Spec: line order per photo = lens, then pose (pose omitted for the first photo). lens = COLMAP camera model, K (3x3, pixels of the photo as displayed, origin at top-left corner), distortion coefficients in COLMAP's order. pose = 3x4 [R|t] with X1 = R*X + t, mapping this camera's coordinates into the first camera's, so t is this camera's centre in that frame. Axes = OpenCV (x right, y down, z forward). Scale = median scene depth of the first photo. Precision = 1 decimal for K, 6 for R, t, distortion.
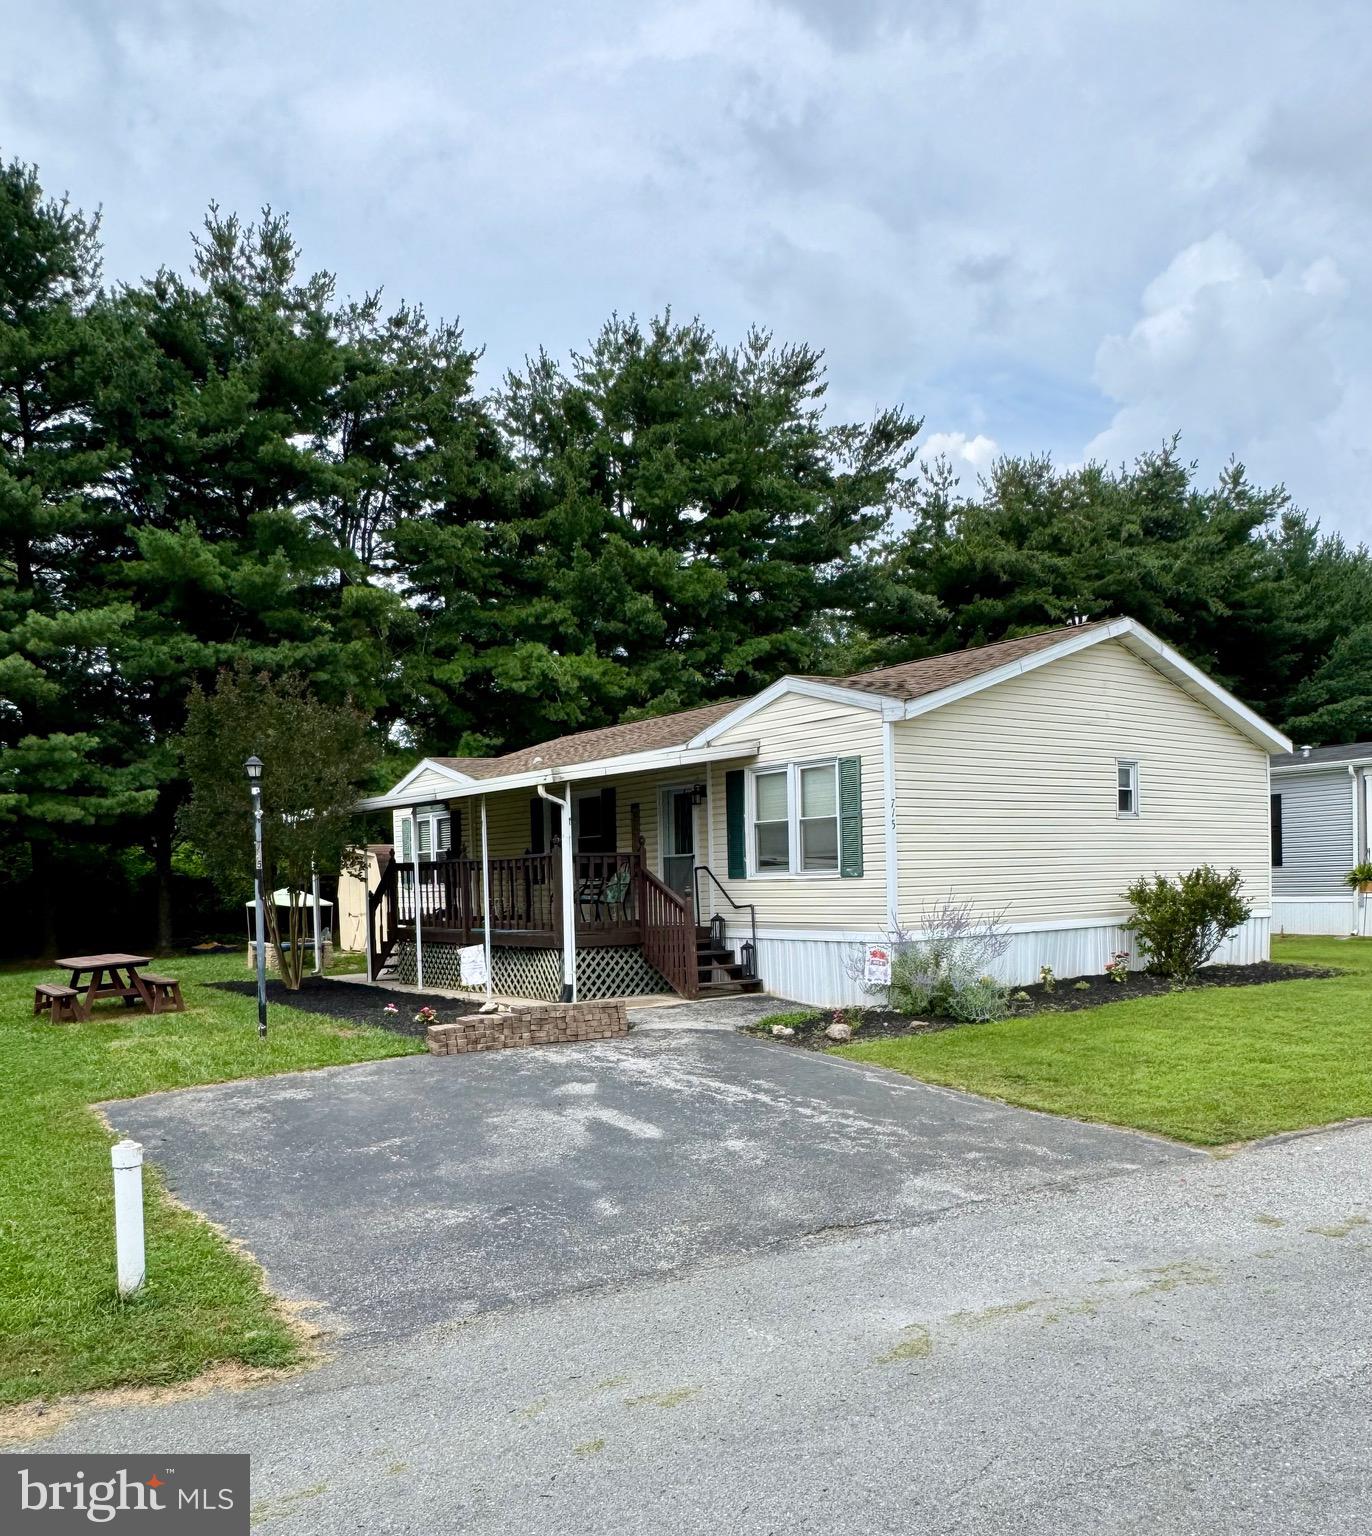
lens RADIAL K [[1236.9, 0, 686.2], [0, 1236.9, 770.1], [0, 0, 1]] dist [-0.026203, -0.000433]
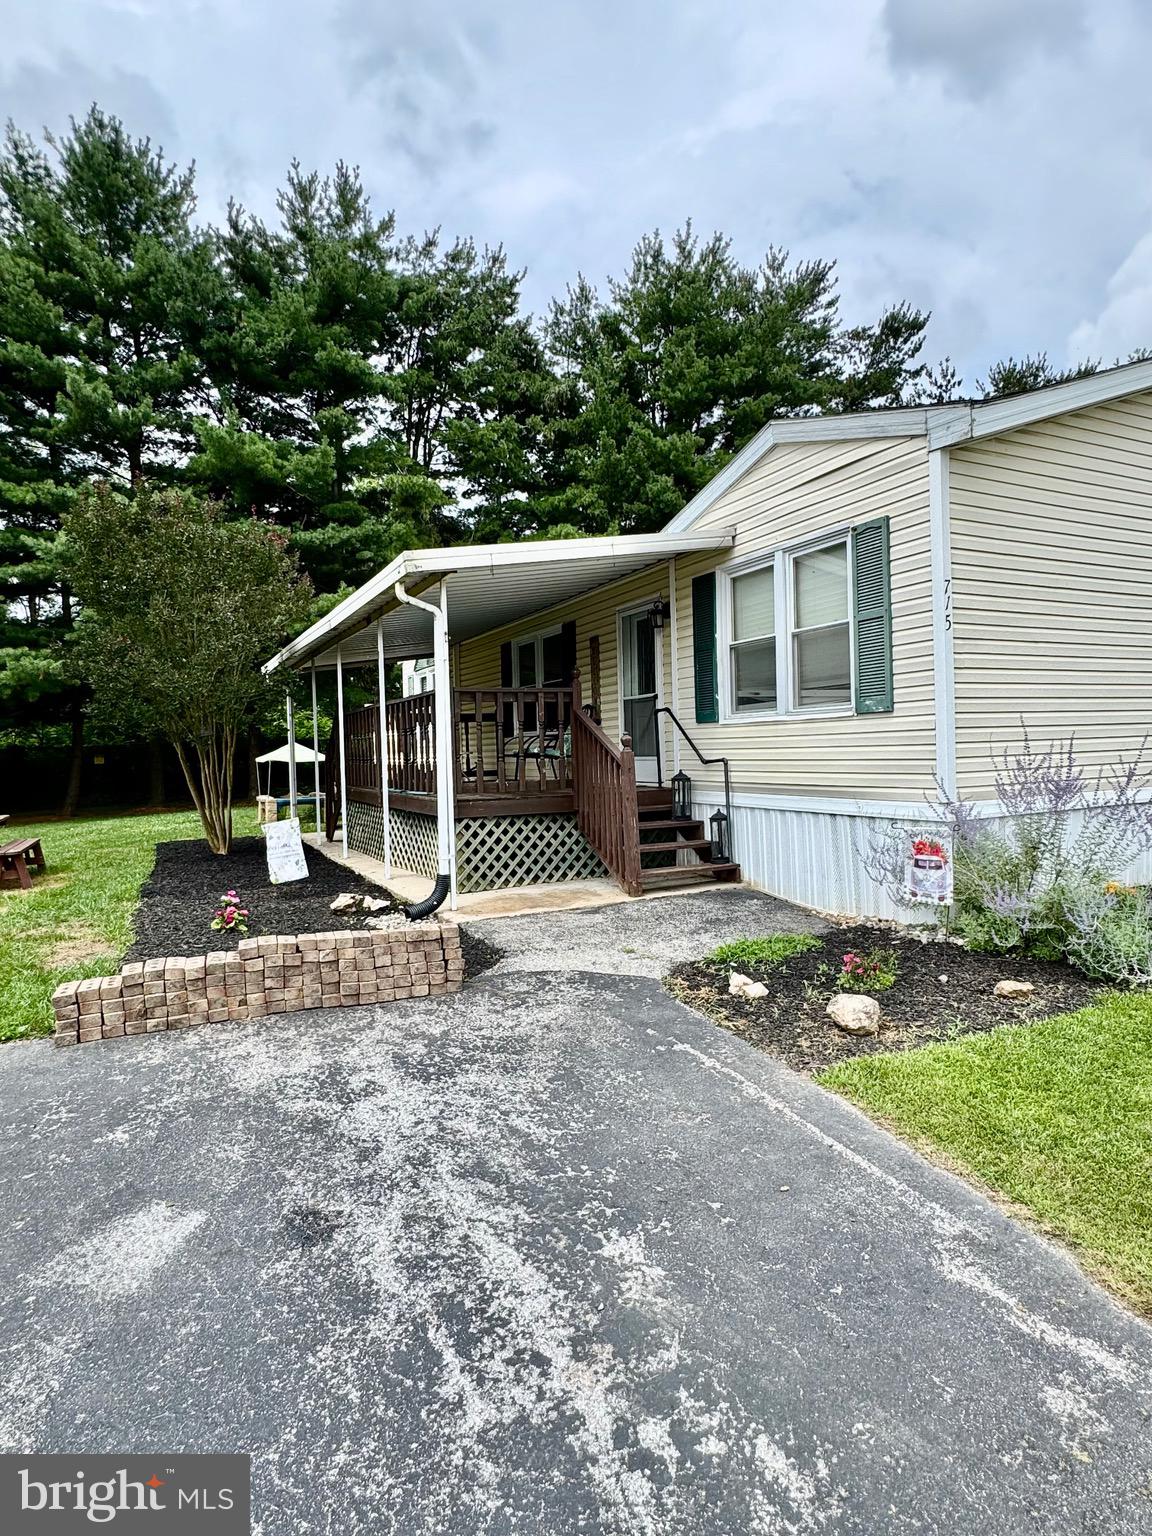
lens RADIAL K [[864.4, 0, 596.4], [0, 864.4, 715.8], [0, 0, 1]] dist [-0.007008, -0.000023]
pose [[0.986872, -0.007627, -0.161327, 0.058862], [0.016654, 0.998365, 0.054678, 0.054506], [0.160646, -0.056647, 0.985385, 0.488136]]
